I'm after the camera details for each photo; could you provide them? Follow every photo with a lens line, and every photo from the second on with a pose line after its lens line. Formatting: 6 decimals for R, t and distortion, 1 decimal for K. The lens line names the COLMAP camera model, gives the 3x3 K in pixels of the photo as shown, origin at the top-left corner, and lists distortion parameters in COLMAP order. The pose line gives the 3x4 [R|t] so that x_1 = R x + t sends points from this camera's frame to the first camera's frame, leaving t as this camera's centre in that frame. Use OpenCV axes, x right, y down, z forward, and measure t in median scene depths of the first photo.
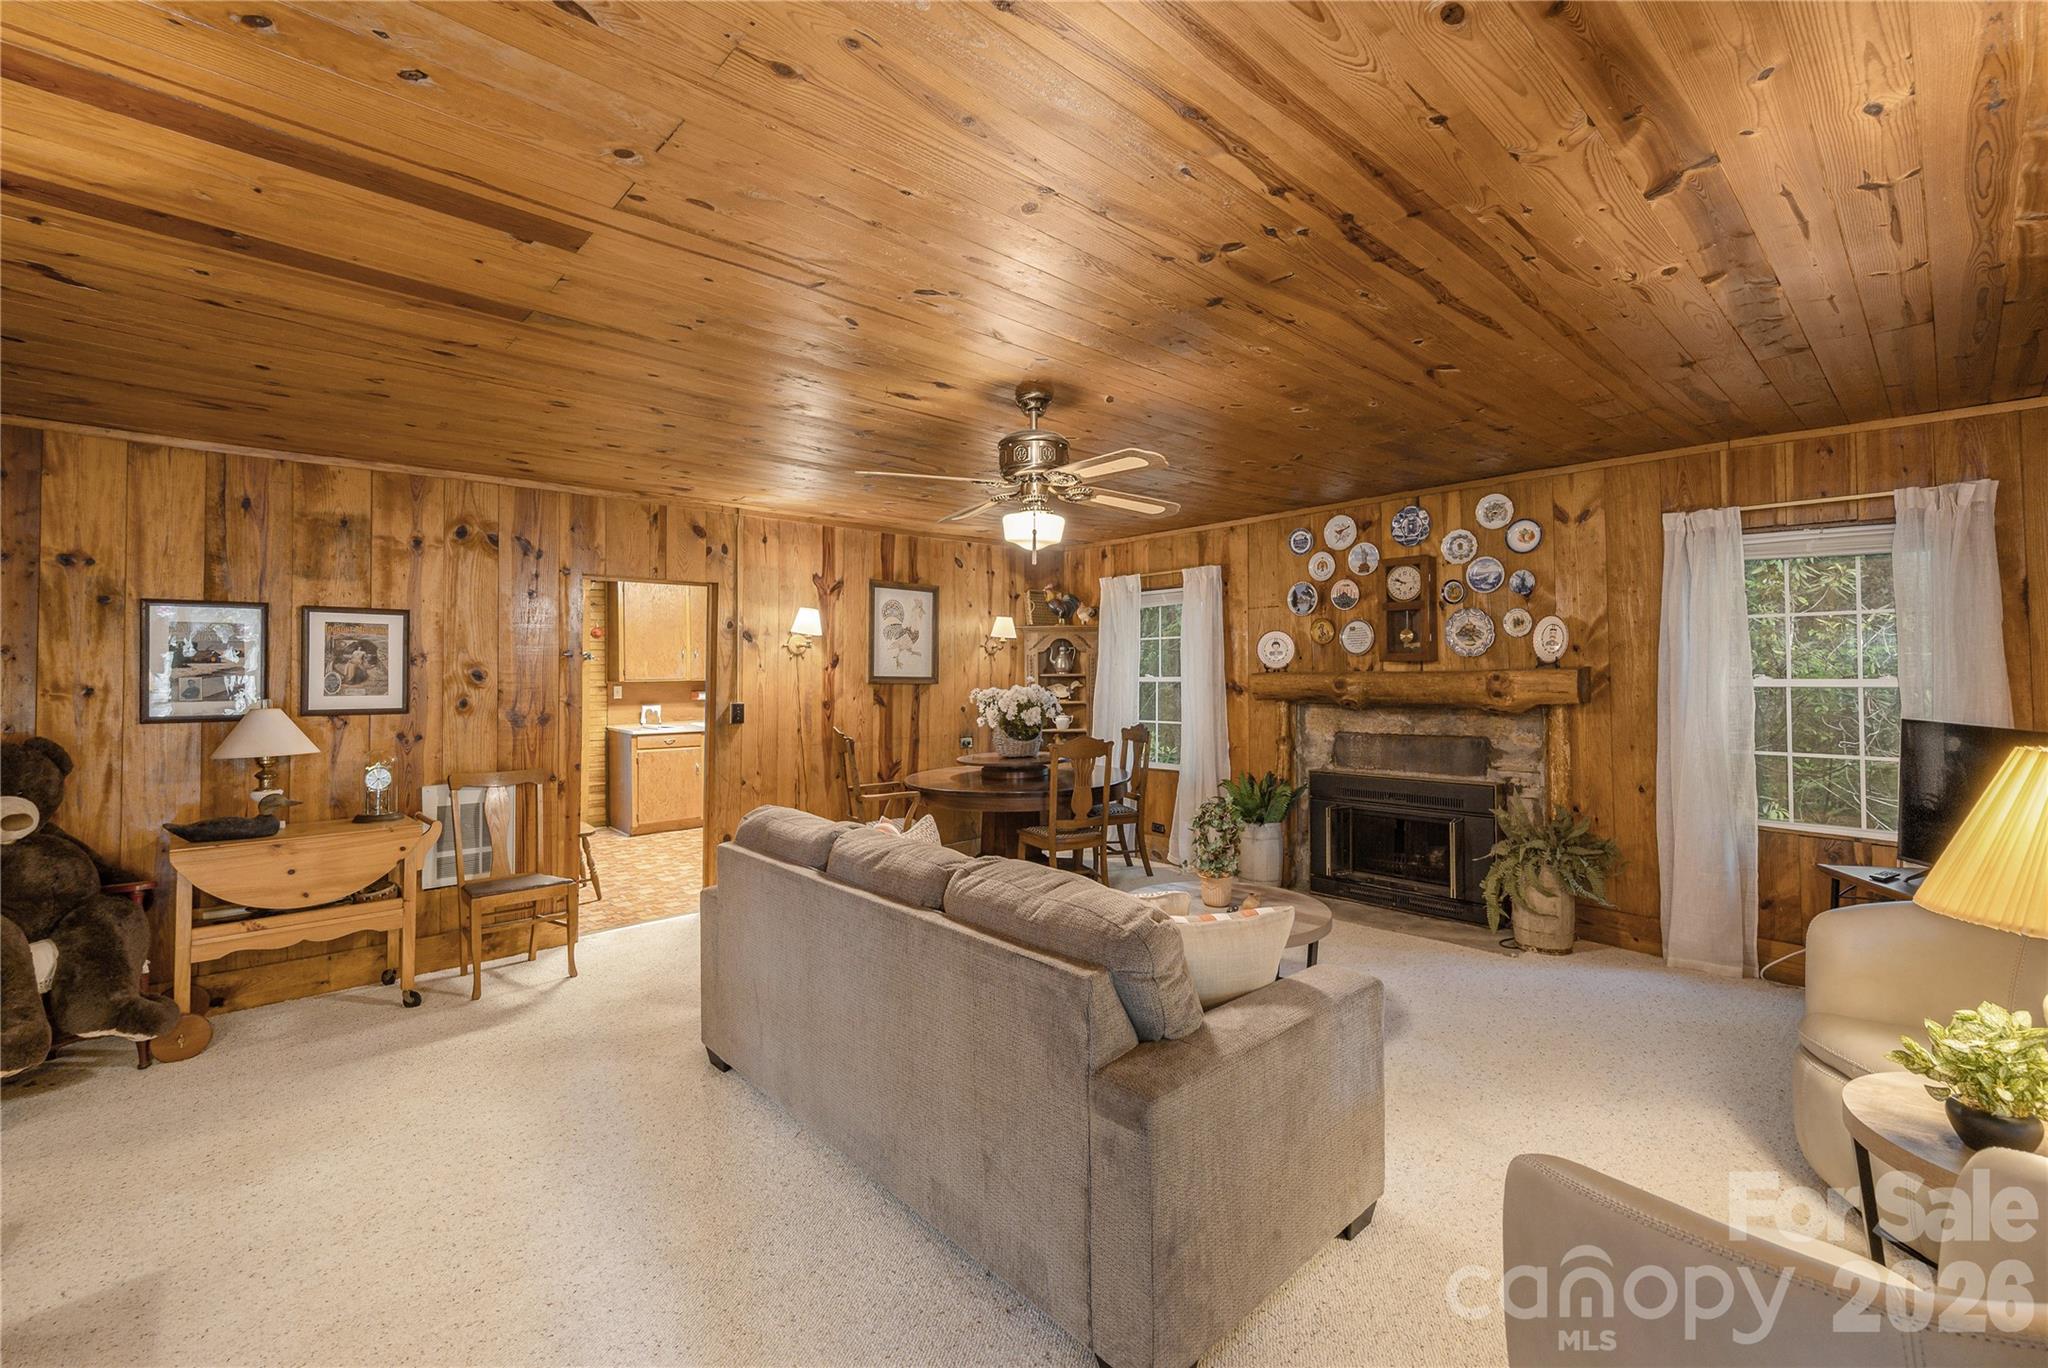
lens RADIAL K [[828.3, 0, 926.3], [0, 828.3, 676.9], [0, 0, 1]] dist [-0.000192, -0.000205]
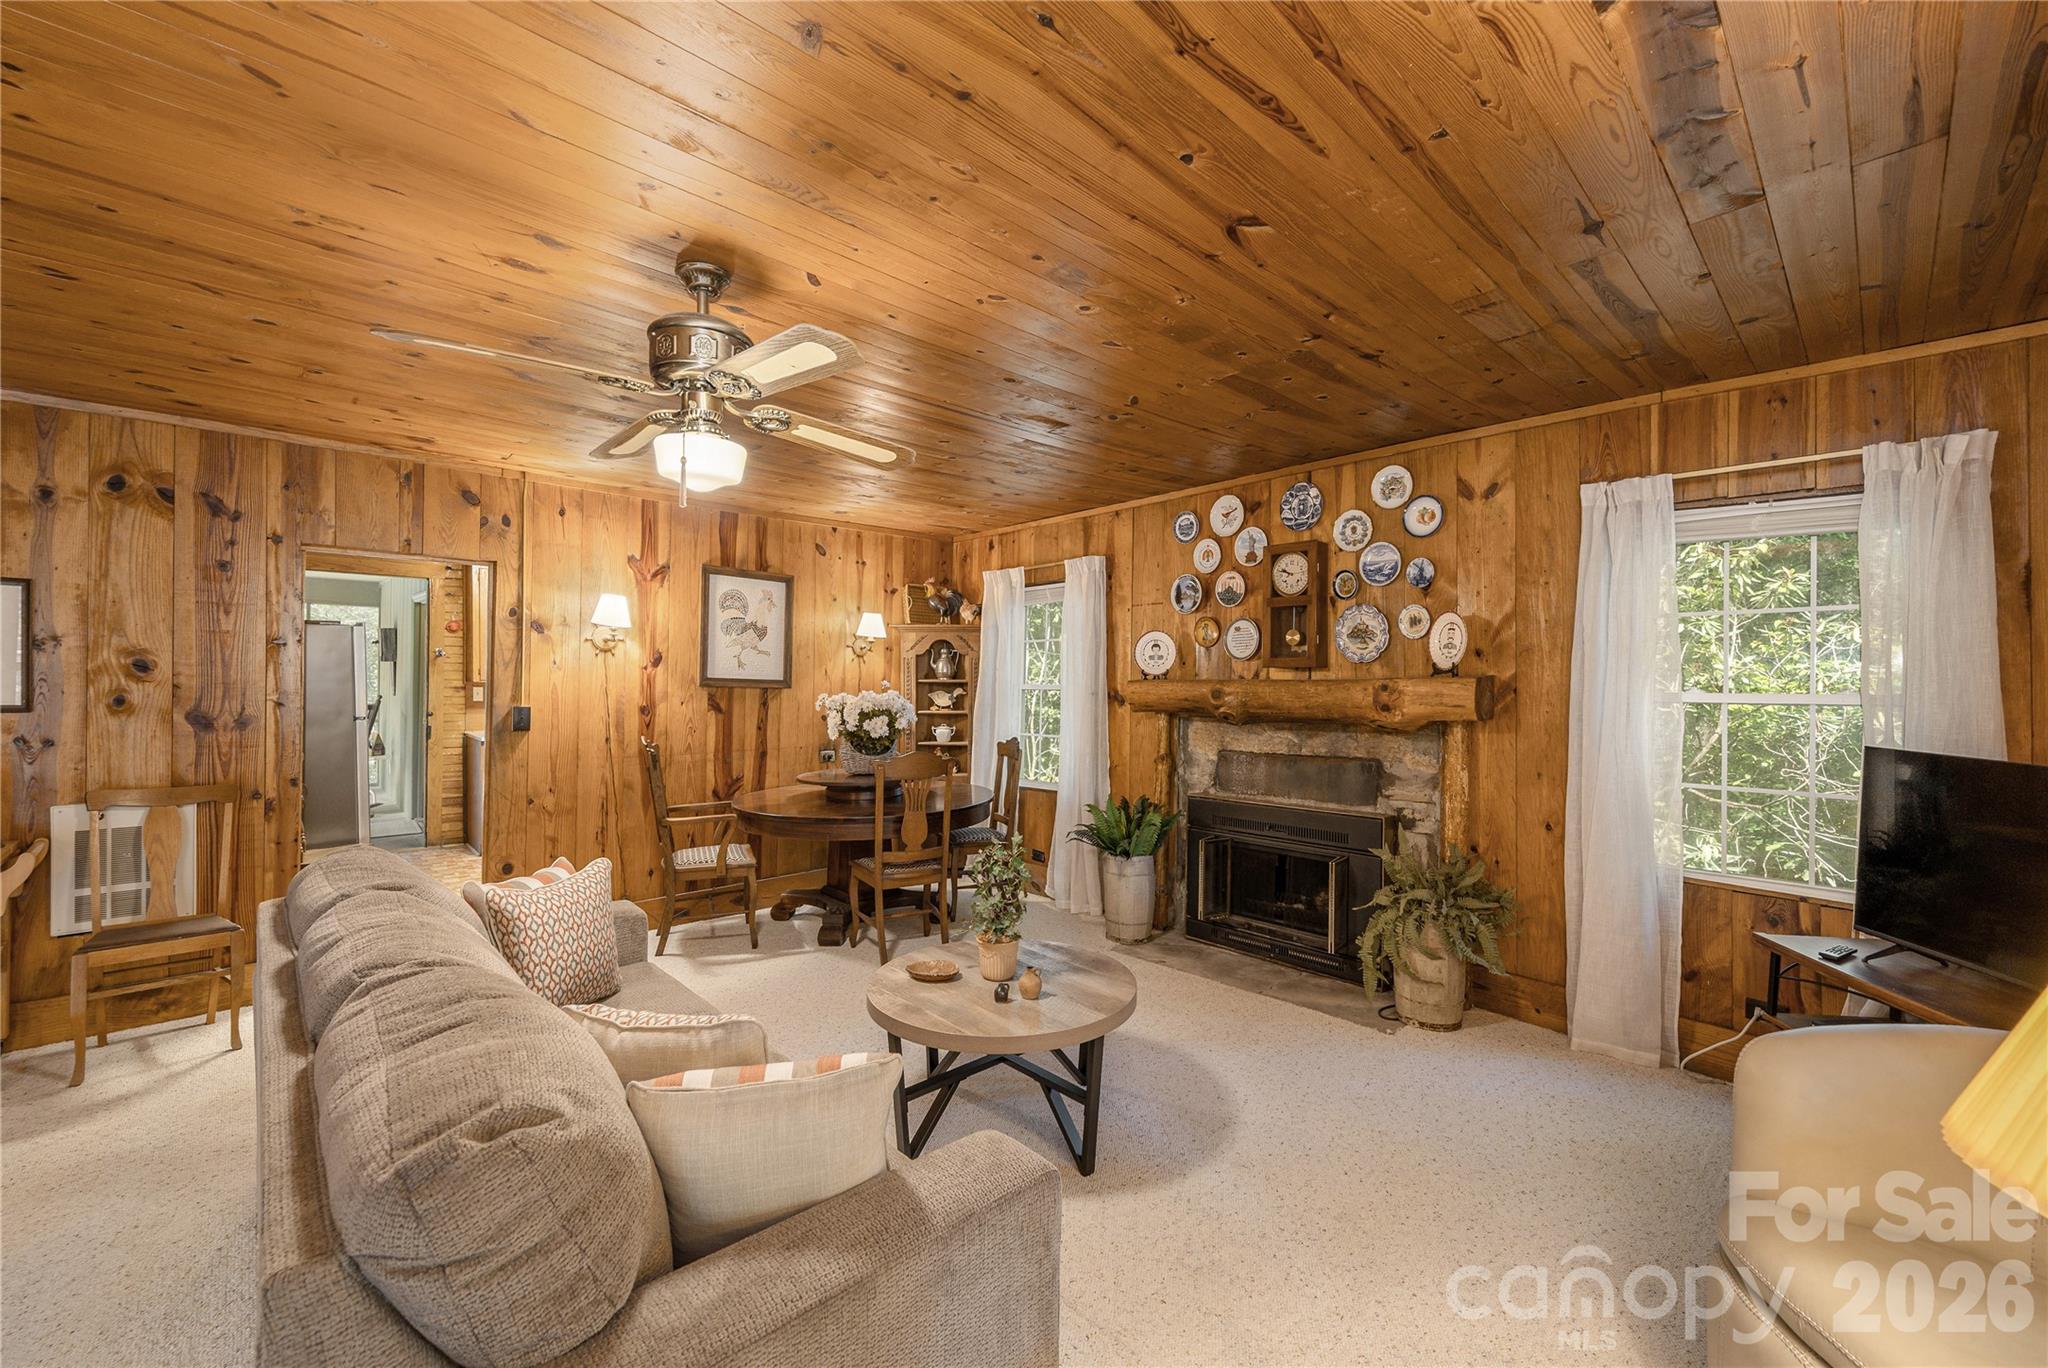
lens RADIAL K [[817.1, 0, 952.3], [0, 817.1, 697.6], [0, 0, 1]] dist [-0.000533, -0.000005]
pose [[0.998959, 0.015332, 0.042965, 0.199034], [-0.015876, 0.999798, 0.012365, 0.006796], [-0.042767, -0.013035, 0.999000, 0.185517]]
